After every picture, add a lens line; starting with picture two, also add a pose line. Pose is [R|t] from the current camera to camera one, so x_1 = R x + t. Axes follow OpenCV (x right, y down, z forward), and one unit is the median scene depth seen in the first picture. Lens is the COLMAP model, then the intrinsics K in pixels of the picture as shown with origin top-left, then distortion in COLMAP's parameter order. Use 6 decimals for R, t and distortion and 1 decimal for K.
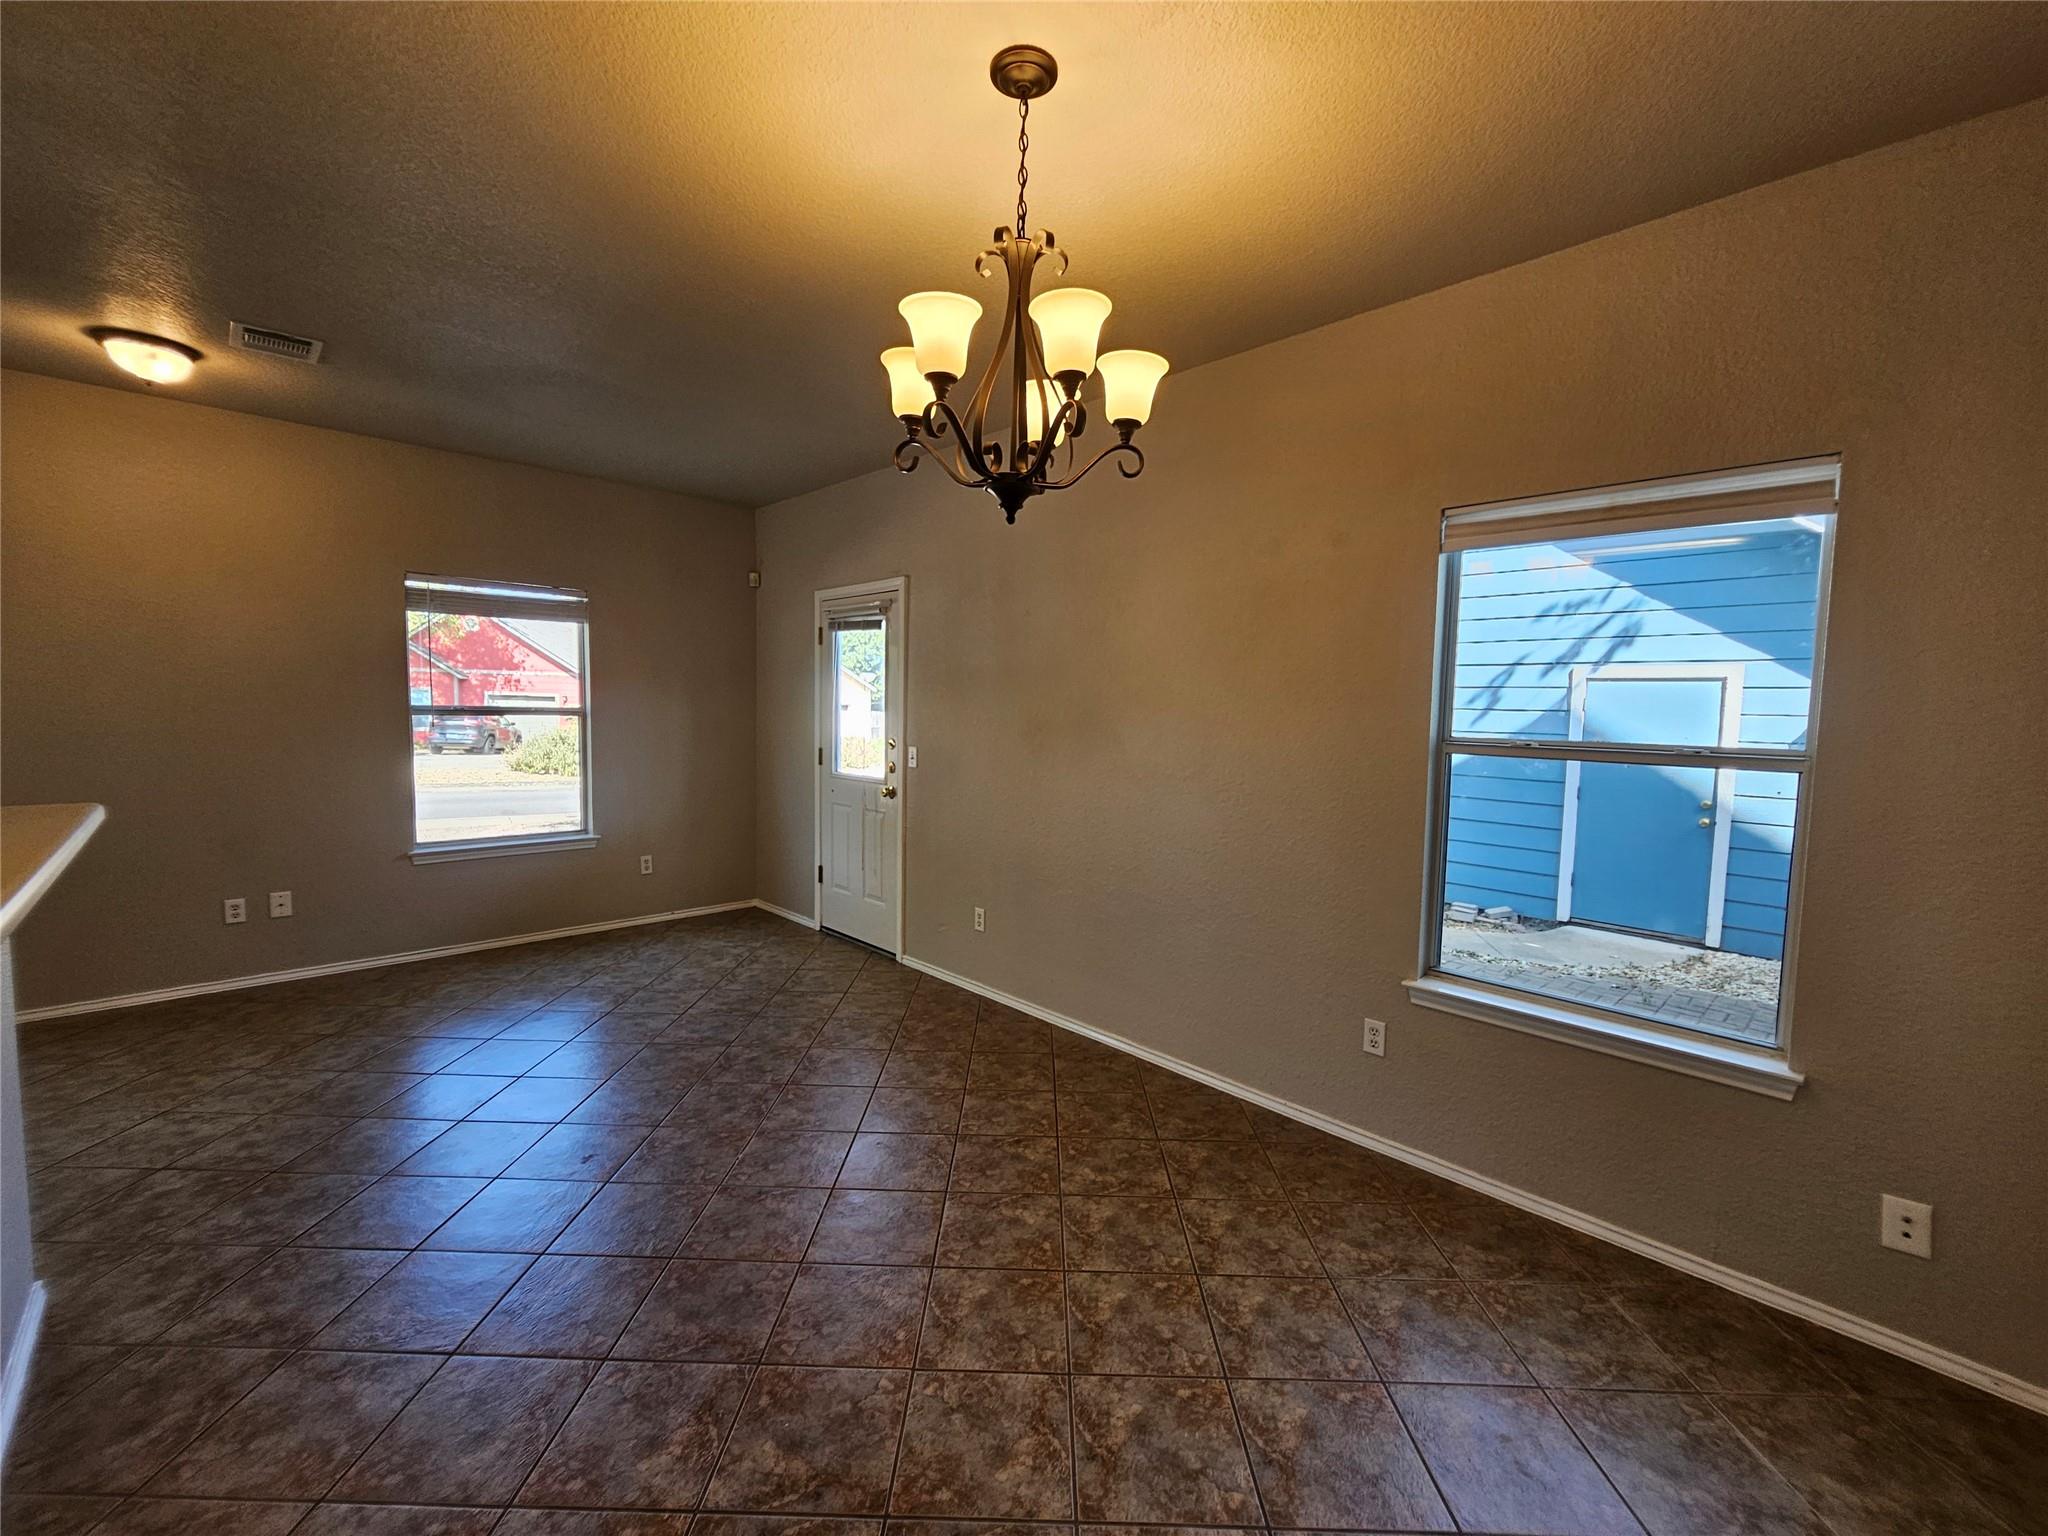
lens RADIAL K [[845.7, 0, 1021.3], [0, 845.7, 766.5], [0, 0, 1]] dist [0.000500, 0.000718]
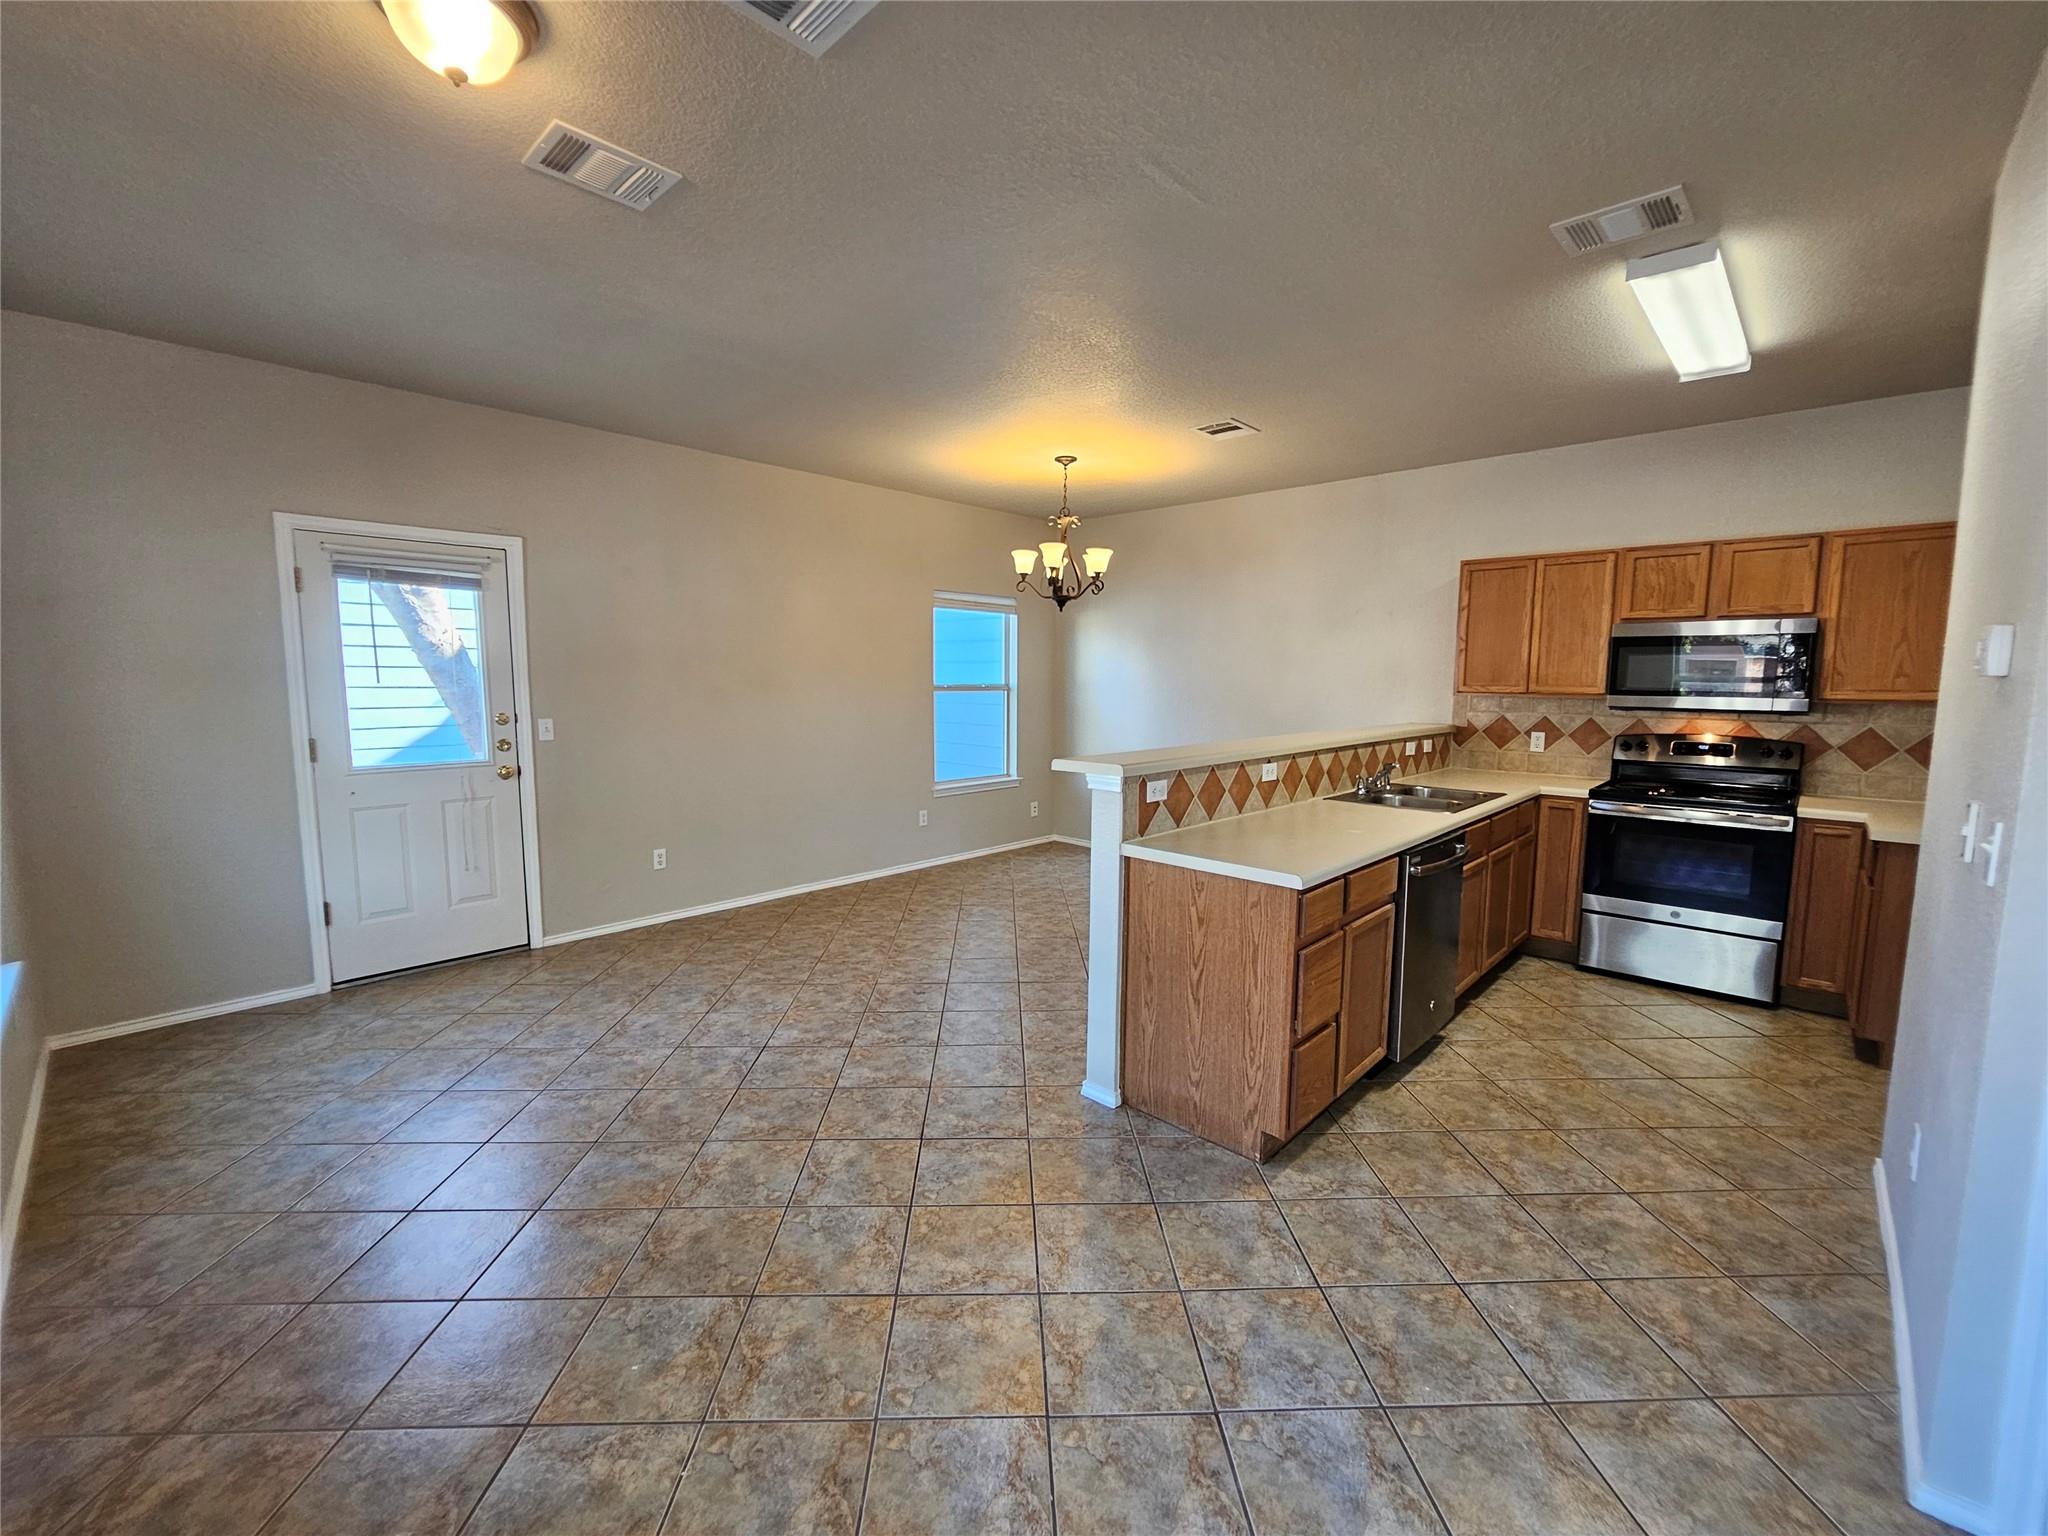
lens RADIAL K [[843.4, 0, 1028.3], [0, 843.4, 768.1], [0, 0, 1]] dist [-0.002711, 0.000286]
pose [[-0.051422, -0.131237, 0.990016, -1.459502], [0.065450, 0.988754, 0.134469, -0.079803], [-0.996530, 0.071711, -0.042254, 0.644696]]
